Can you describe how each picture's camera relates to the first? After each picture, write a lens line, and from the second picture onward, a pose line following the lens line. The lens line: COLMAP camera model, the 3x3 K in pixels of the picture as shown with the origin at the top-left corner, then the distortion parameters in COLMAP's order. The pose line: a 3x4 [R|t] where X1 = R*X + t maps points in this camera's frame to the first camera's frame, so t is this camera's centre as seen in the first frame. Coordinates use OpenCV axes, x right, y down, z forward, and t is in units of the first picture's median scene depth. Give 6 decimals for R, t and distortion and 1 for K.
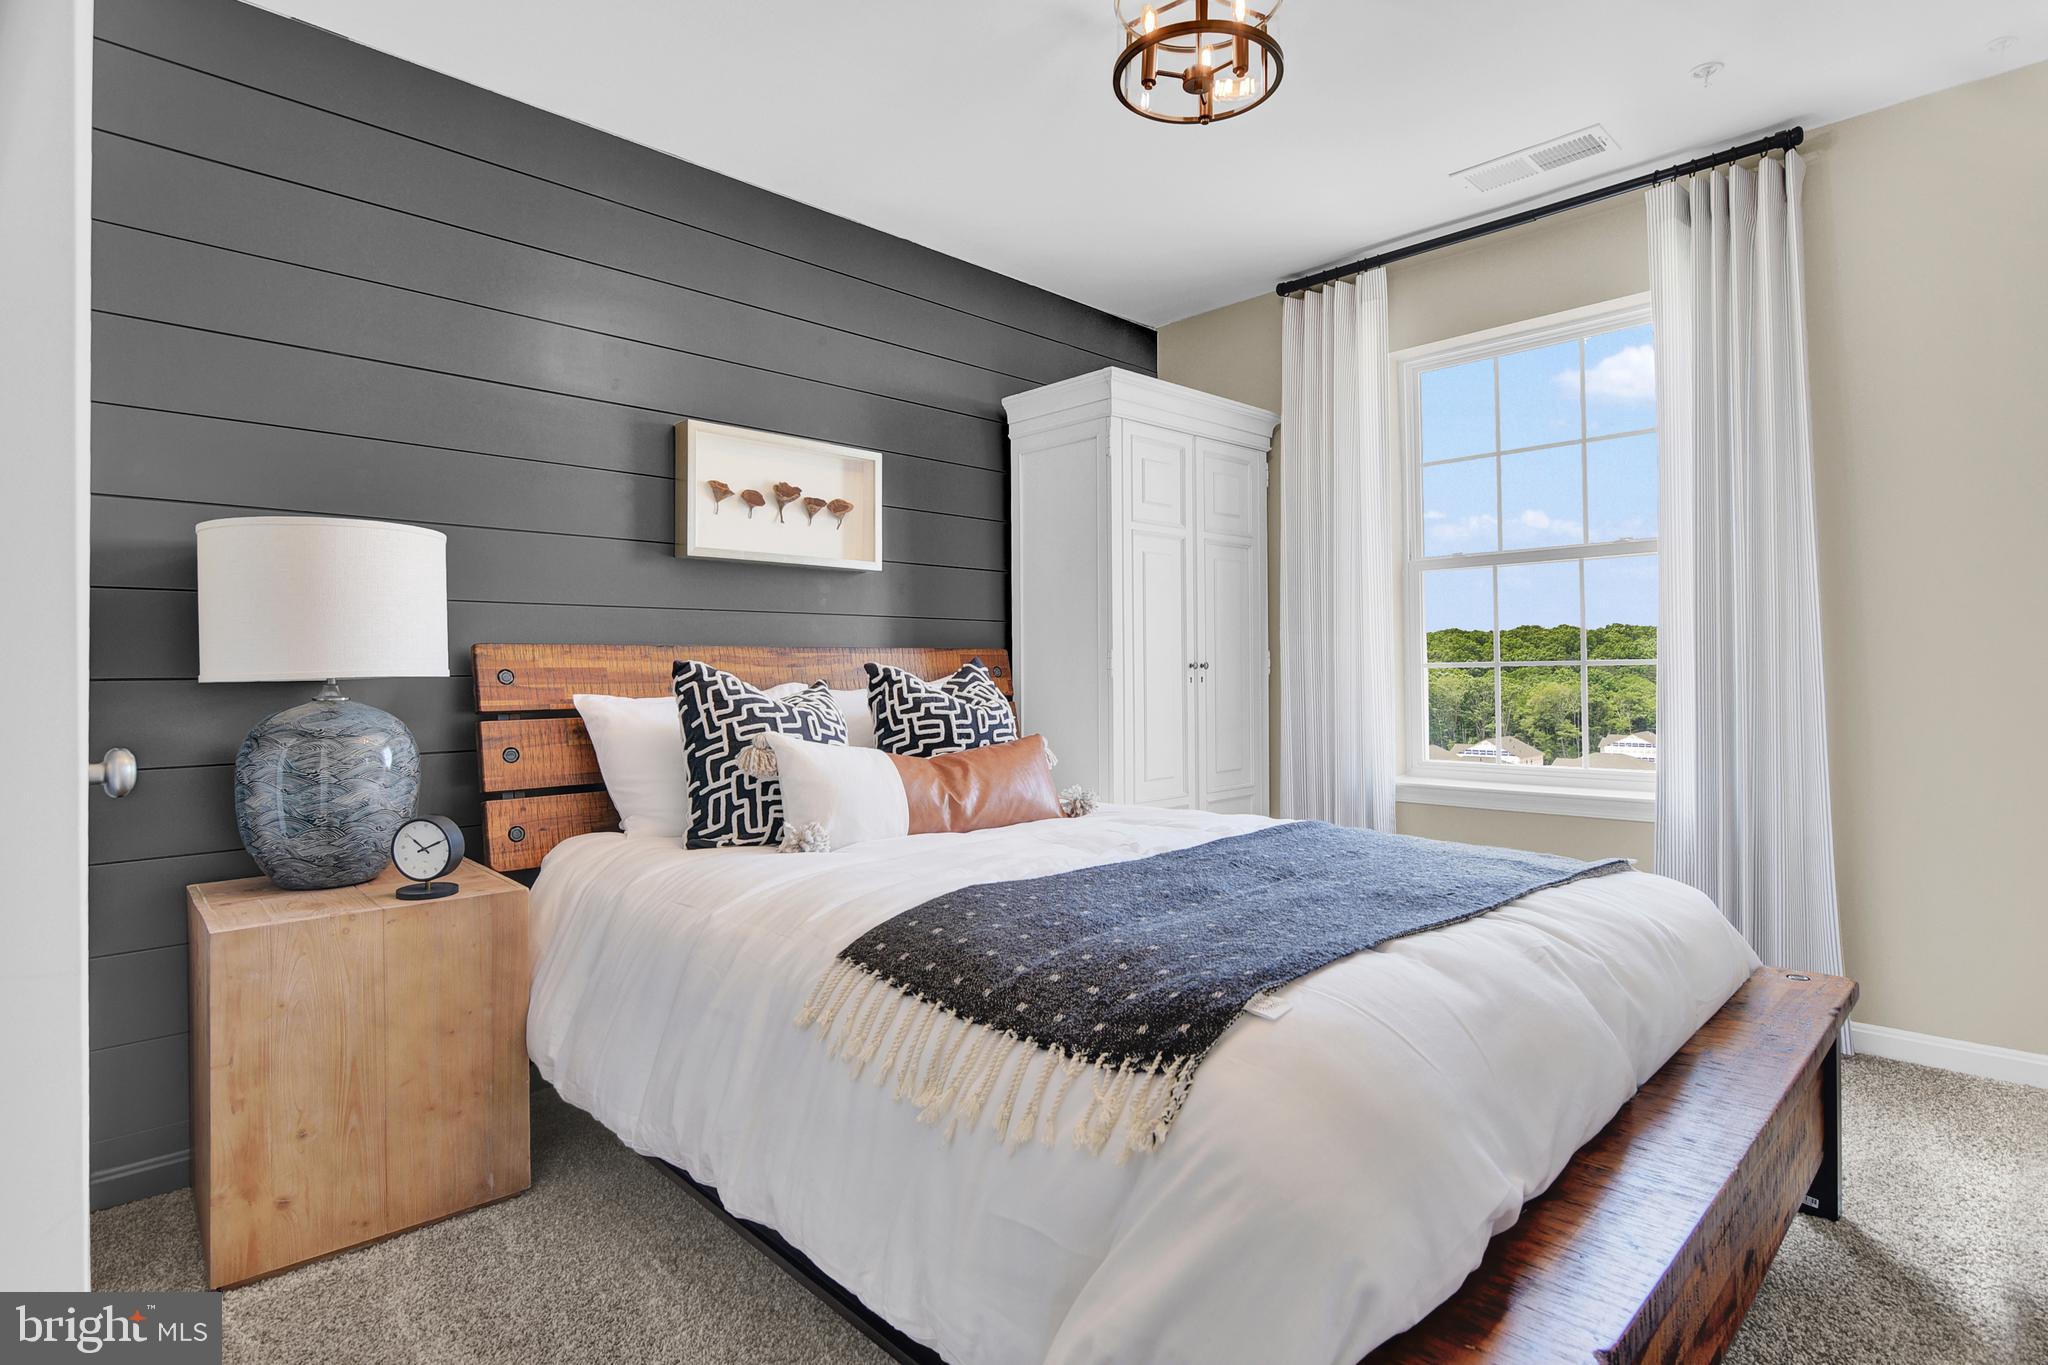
lens RADIAL K [[1032.5, 0, 1028.8], [0, 1032.5, 662.2], [0, 0, 1]] dist [-0.021381, -0.000270]
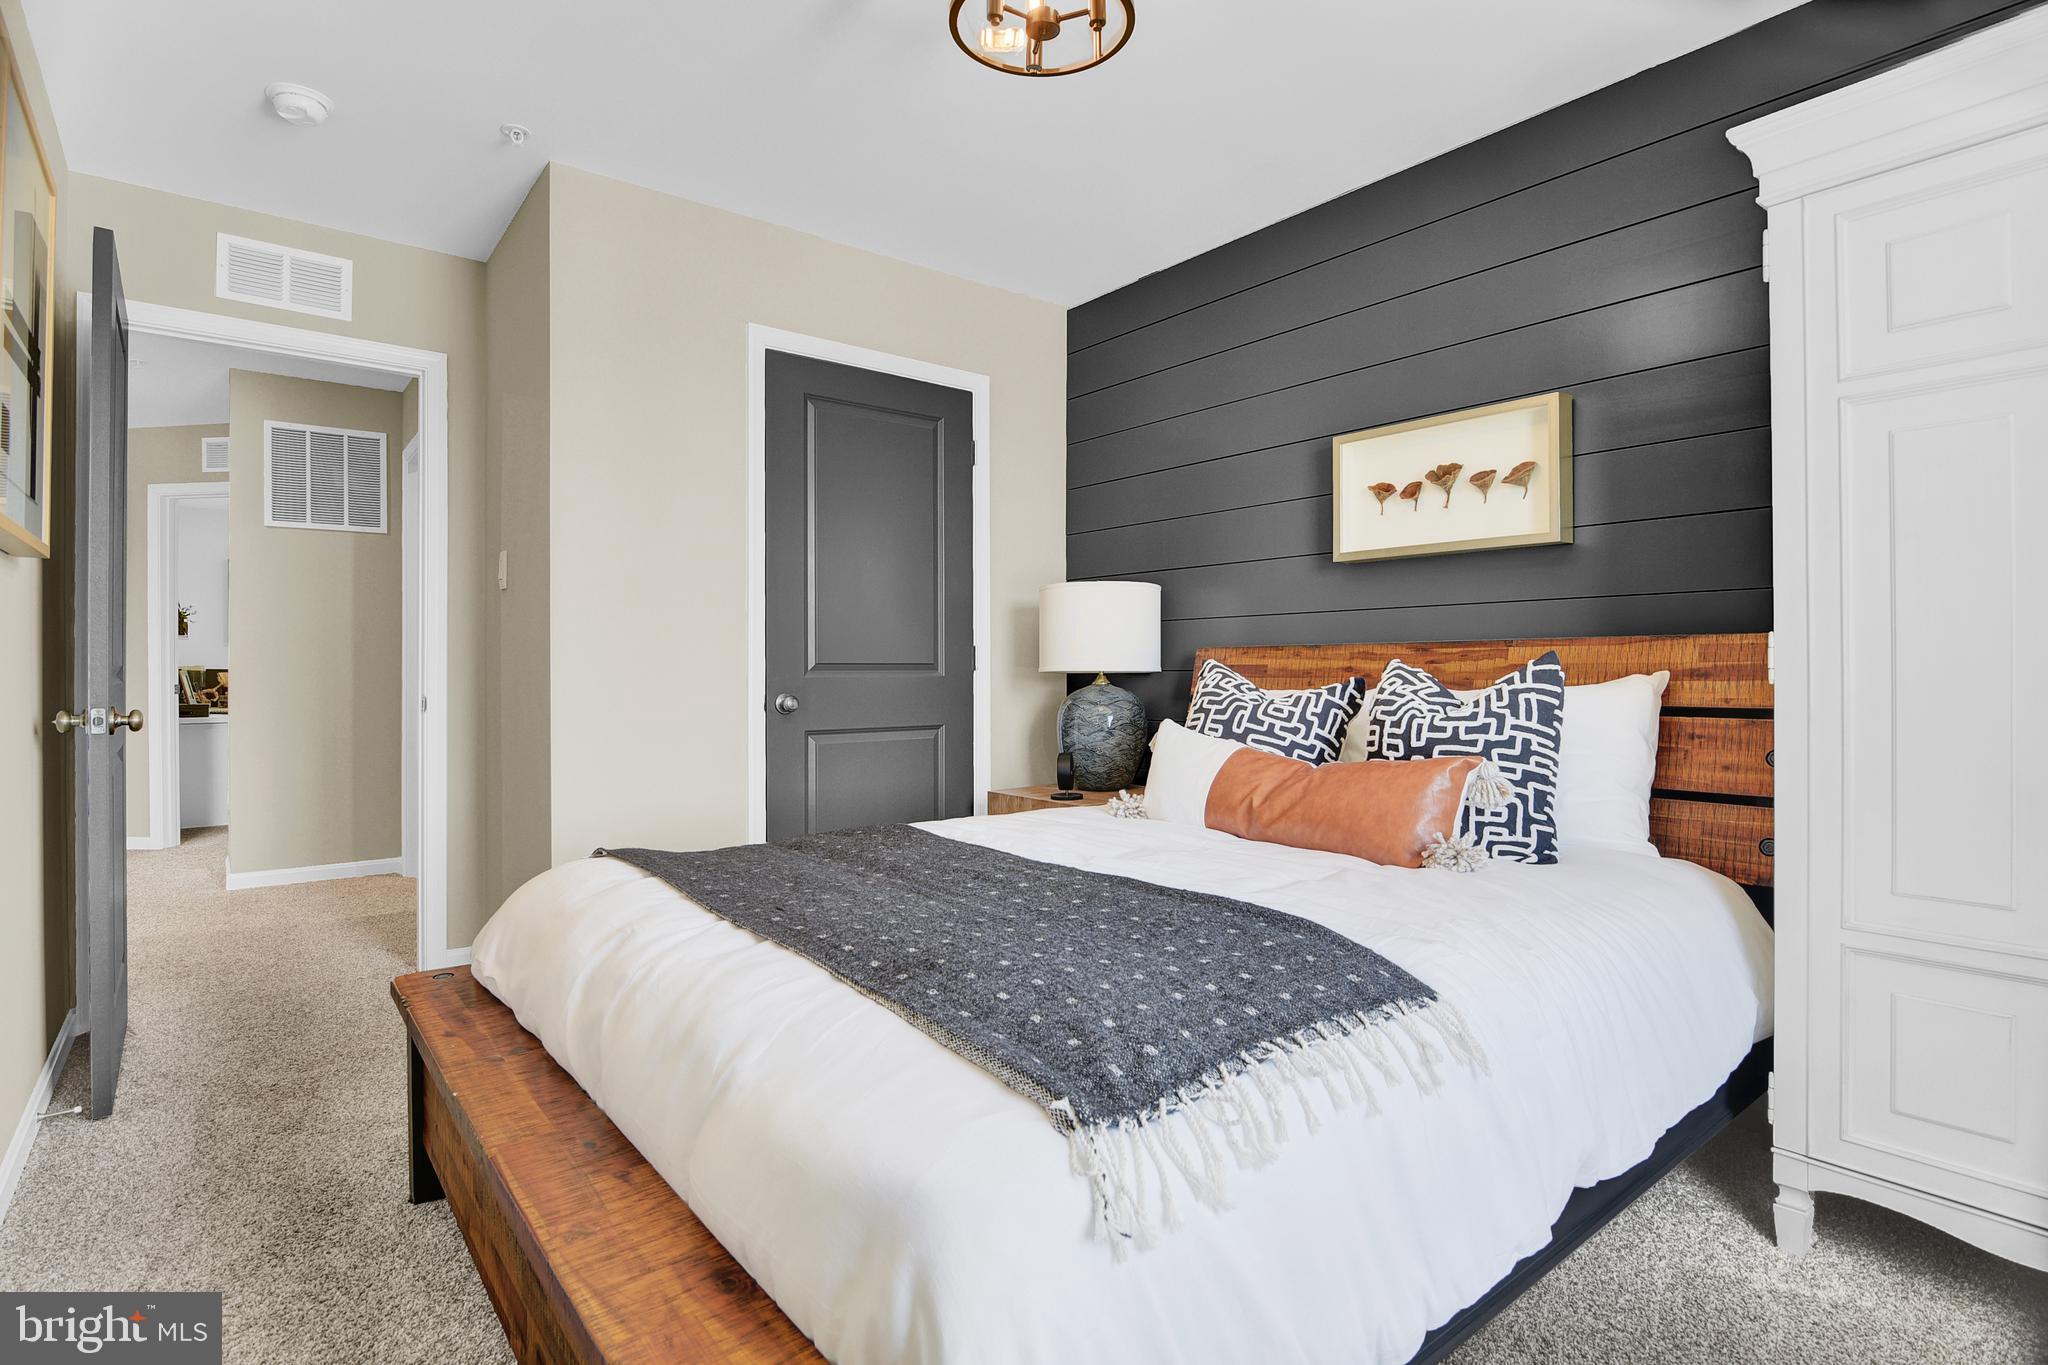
lens RADIAL K [[1032.5, 0, 1028.8], [0, 1032.5, 662.2], [0, 0, 1]] dist [-0.021381, -0.000270]
pose [[-0.110067, 0.003350, -0.993919, 0.795767], [0.015464, 0.999879, 0.001657, -0.003838], [0.993804, -0.015187, -0.110105, 0.792257]]
